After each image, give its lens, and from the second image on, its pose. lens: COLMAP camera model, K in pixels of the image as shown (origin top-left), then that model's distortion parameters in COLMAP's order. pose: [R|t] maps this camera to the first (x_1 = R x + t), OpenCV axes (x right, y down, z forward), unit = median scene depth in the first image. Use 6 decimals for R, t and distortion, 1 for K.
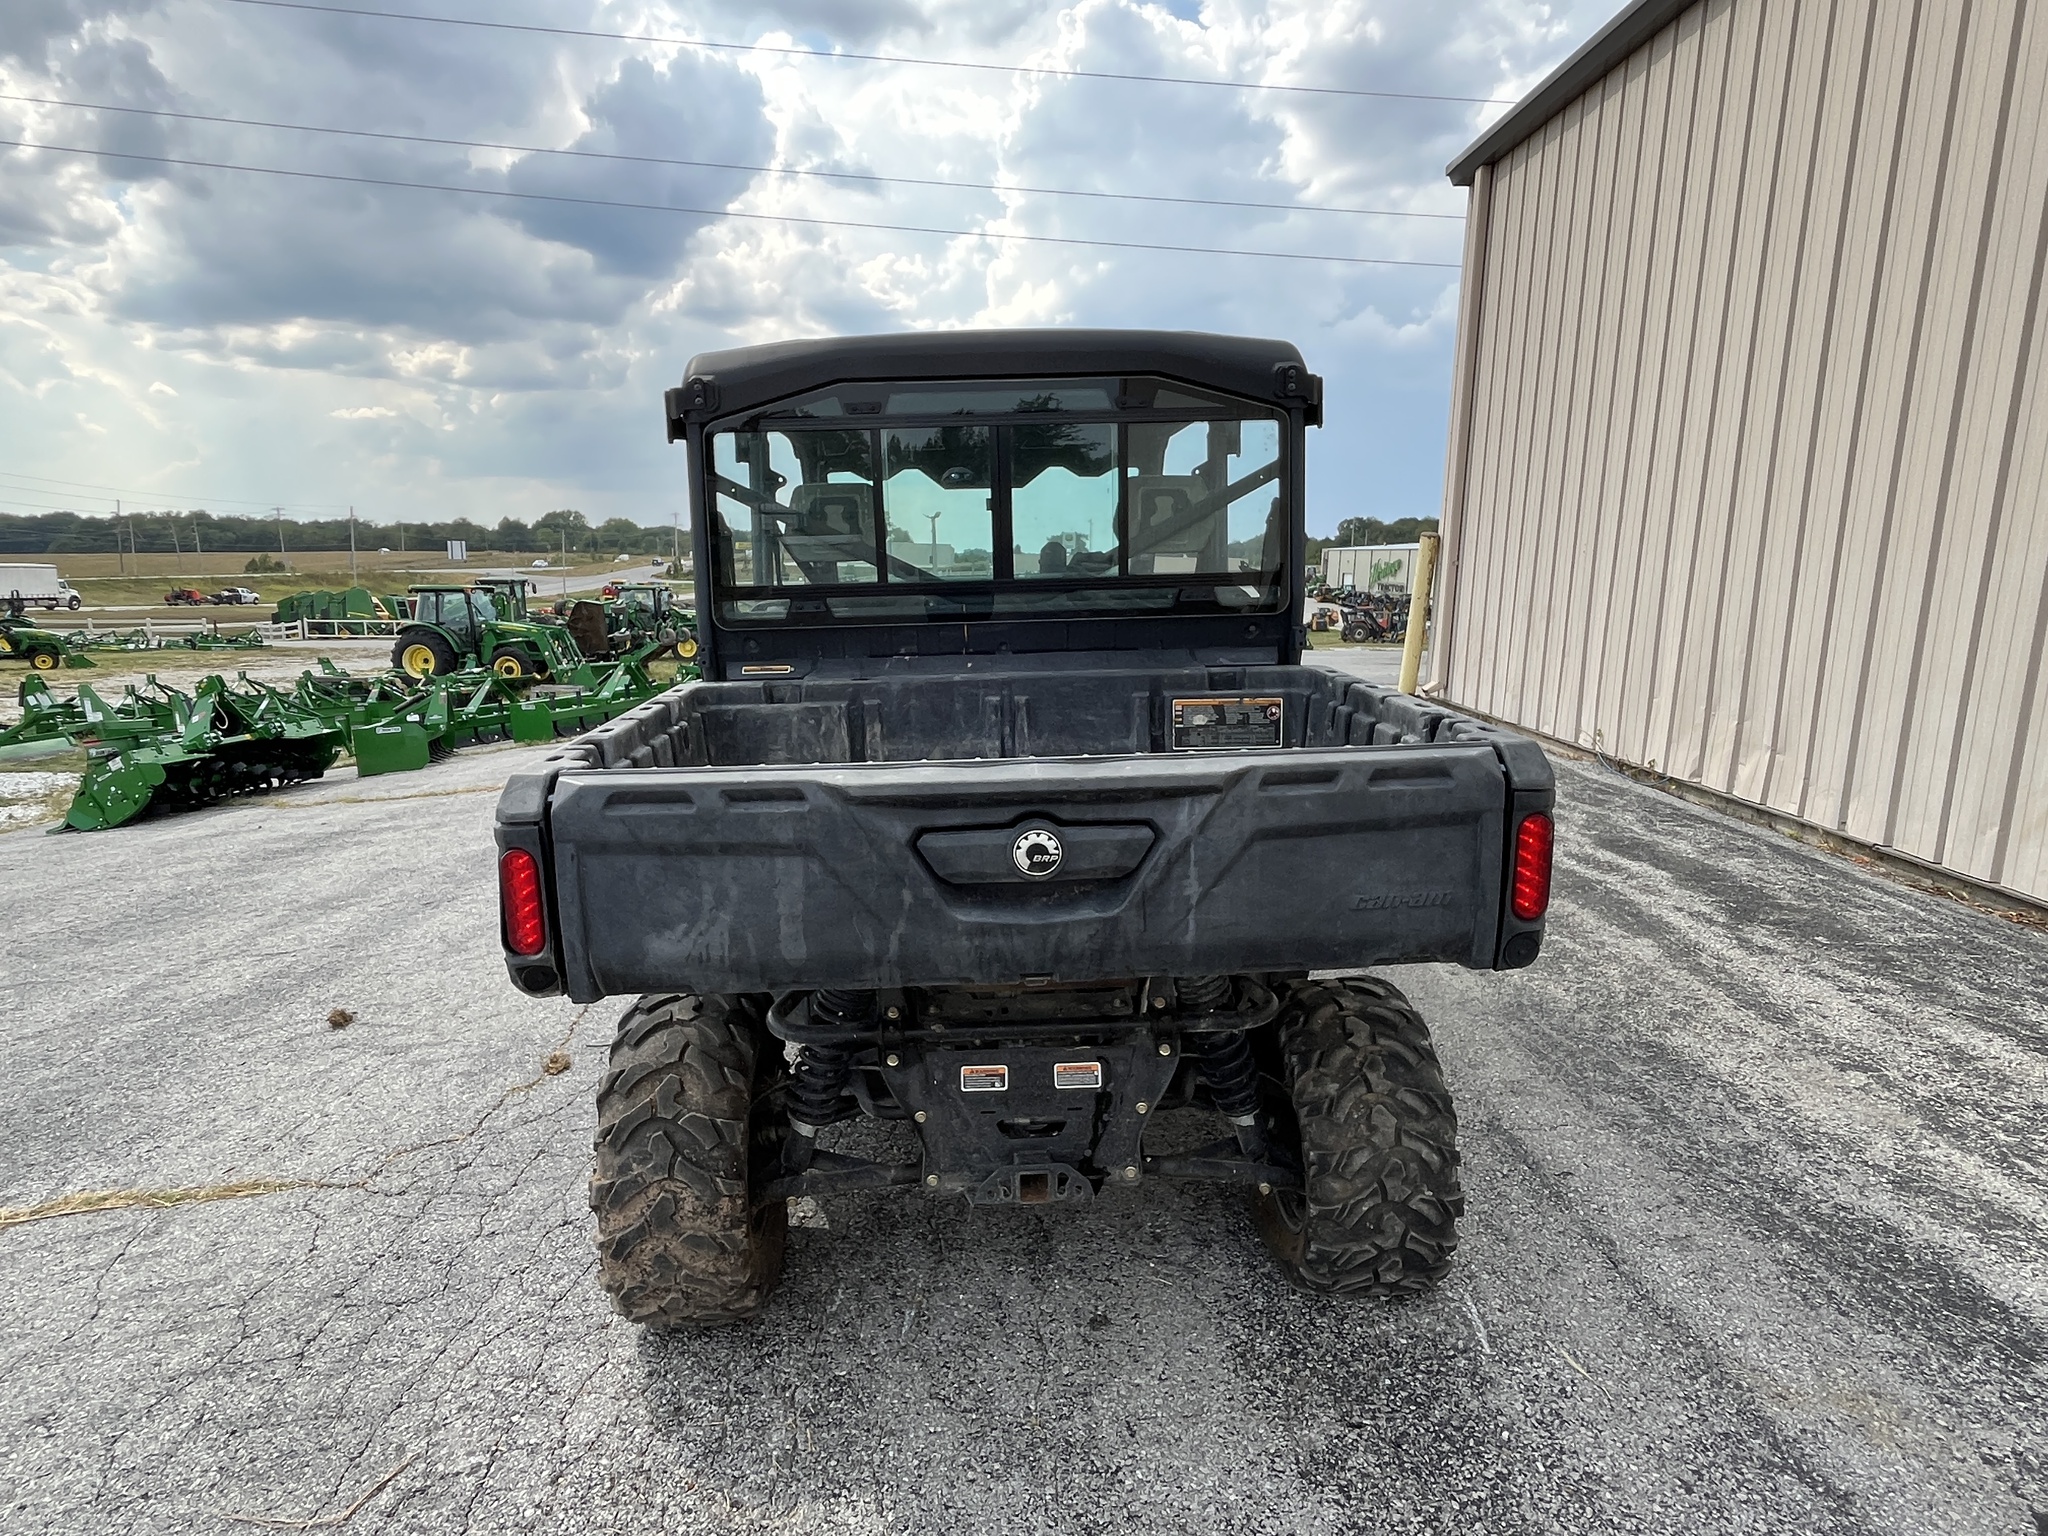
lens RADIAL K [[1172.3, 0, 1007.2], [0, 1172.3, 758.0], [0, 0, 1]] dist [-0.003377, 0.000441]
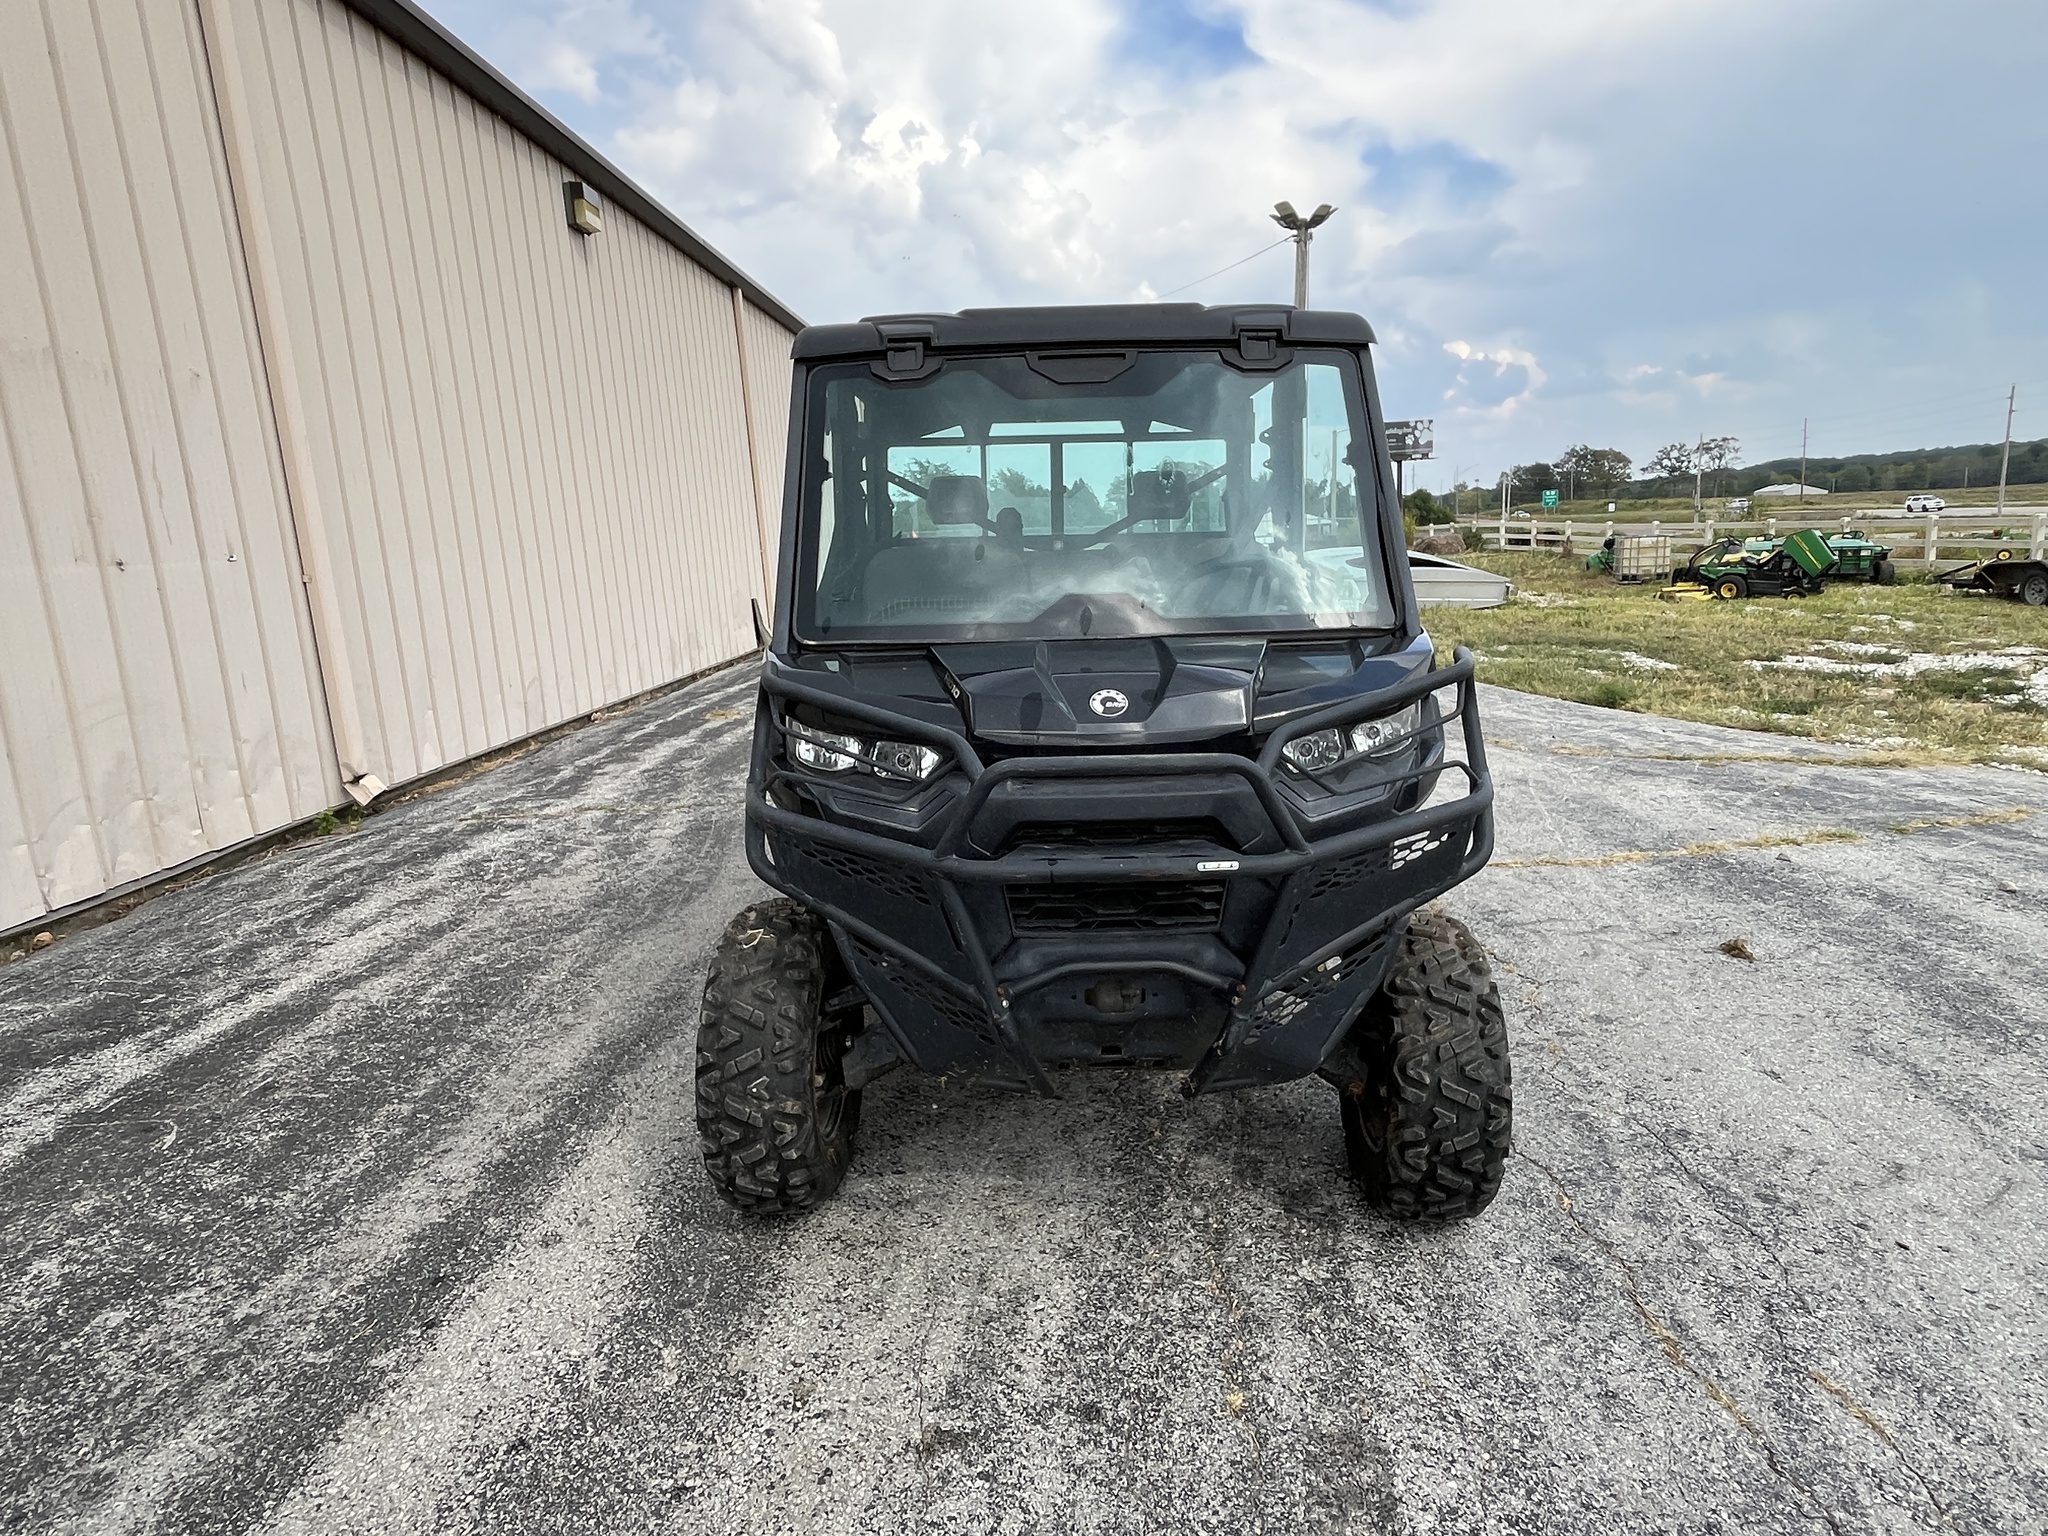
lens RADIAL K [[1172.3, 0, 1009.5], [0, 1172.3, 768.9], [0, 0, 1]] dist [-0.003377, 0.000441]
pose [[-0.997708, 0.039876, 0.054673, -0.011347], [0.056990, 0.930777, 0.361118, -0.443586], [-0.036488, 0.363406, -0.930916, 2.646627]]
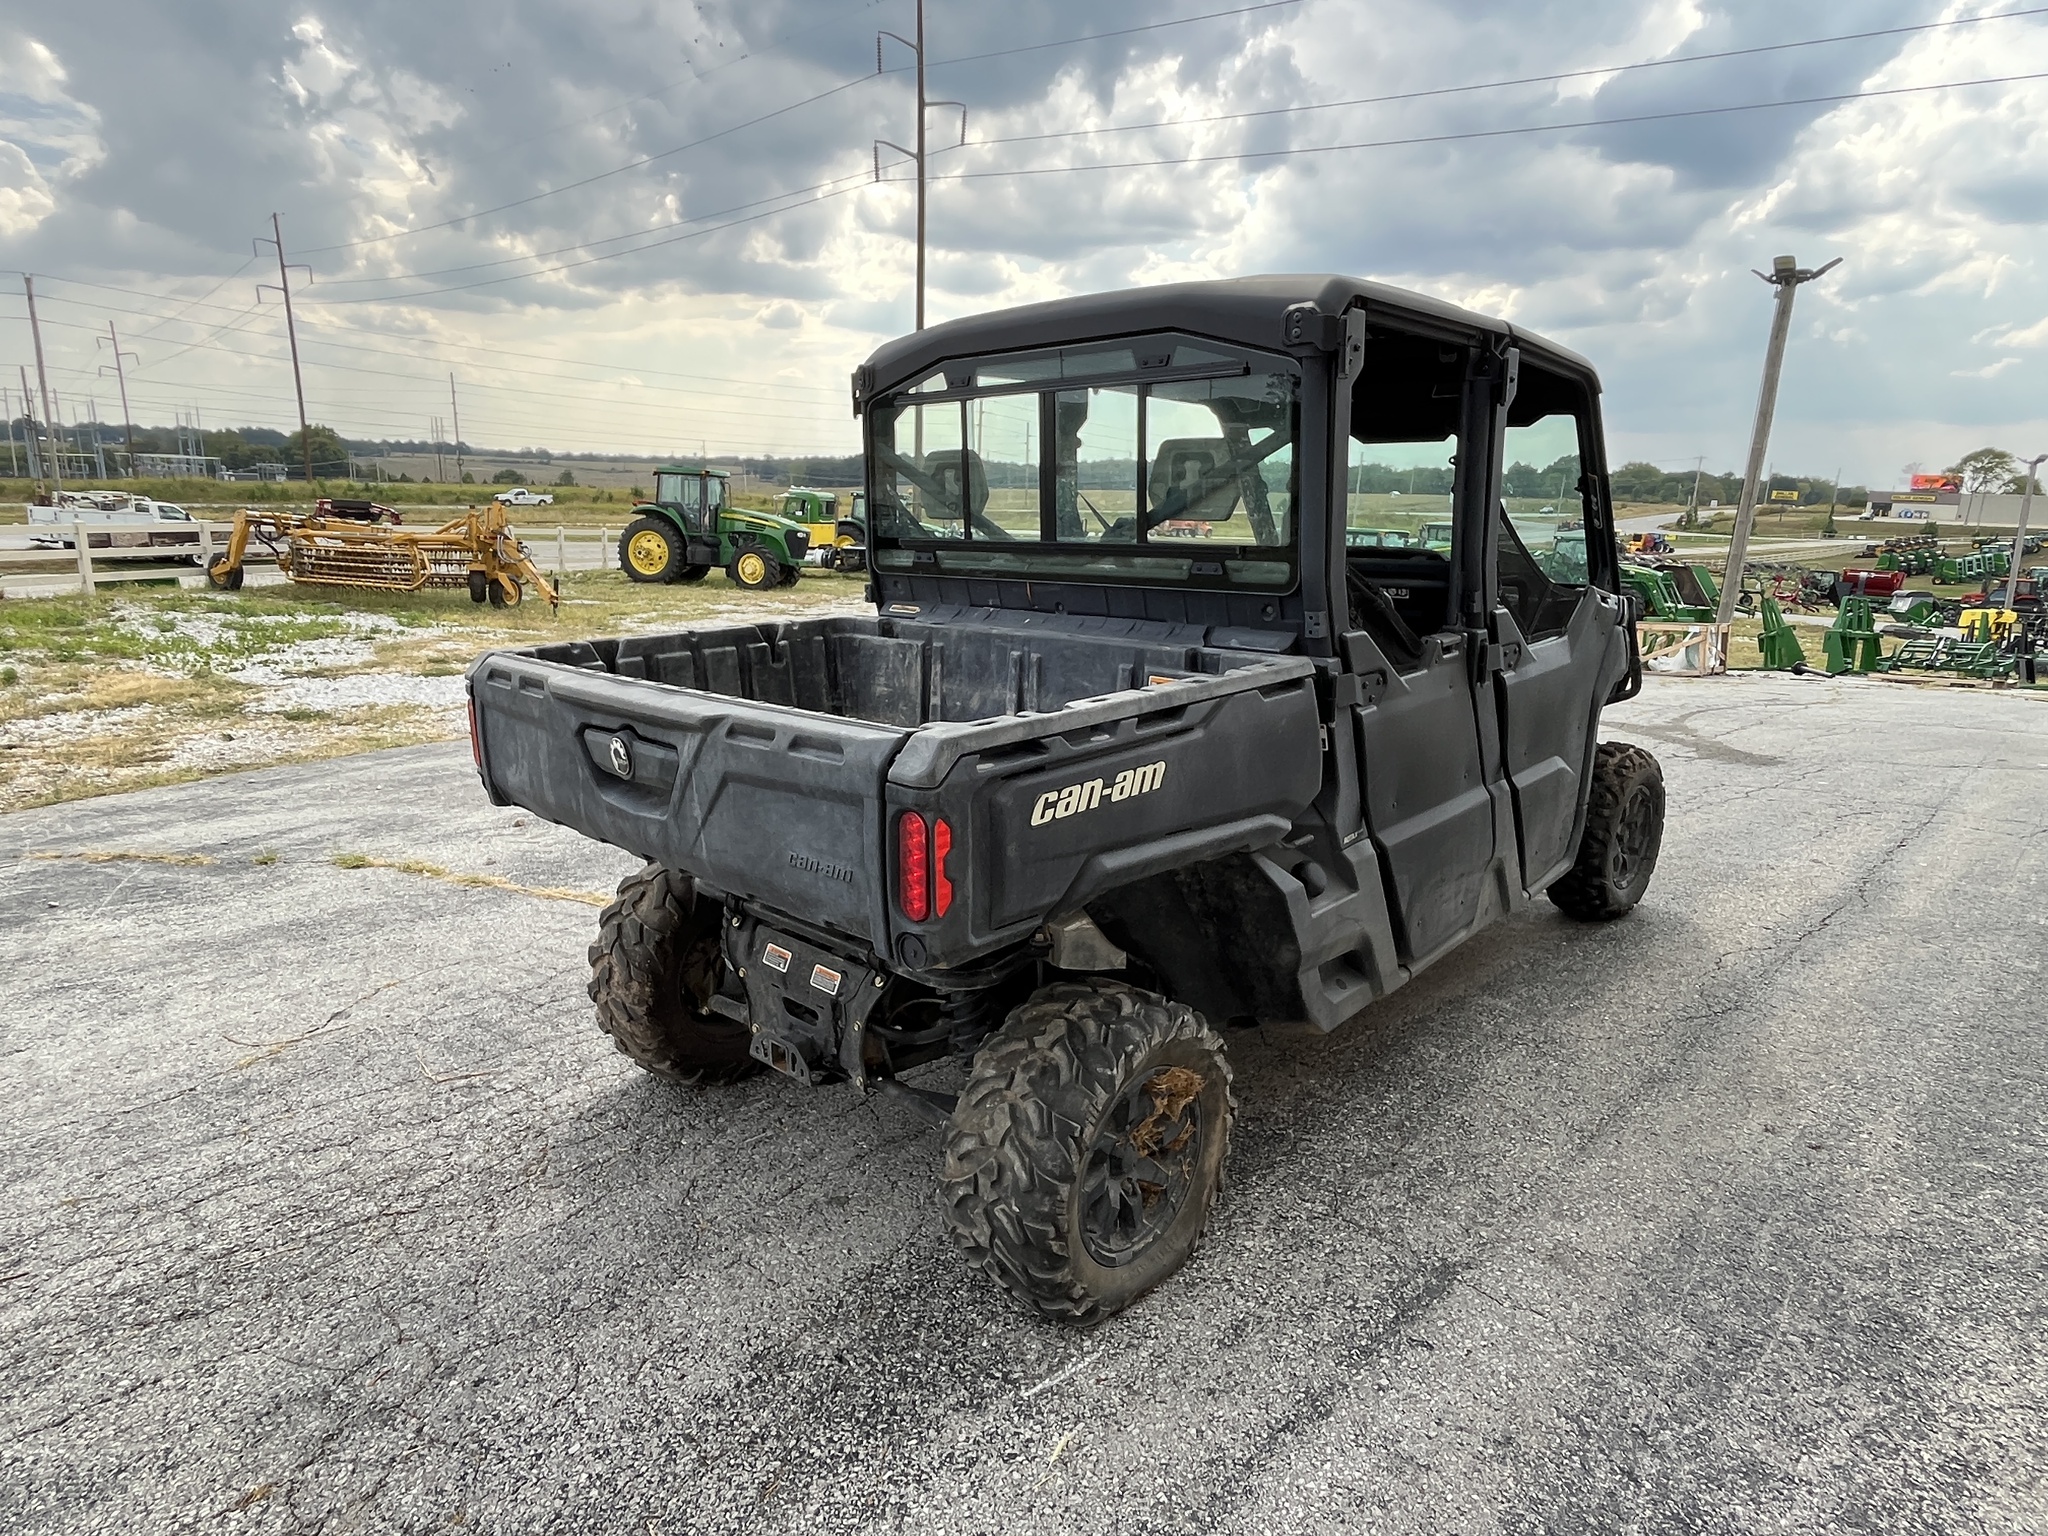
lens RADIAL K [[1172.3, 0, 1015.6], [0, 1172.3, 760.2], [0, 0, 1]] dist [-0.003377, 0.000441]
pose [[0.701884, 0.174769, -0.690518, 0.722920], [-0.141879, 0.984309, 0.104913, -0.065219], [0.698018, 0.024333, 0.715666, 0.236853]]
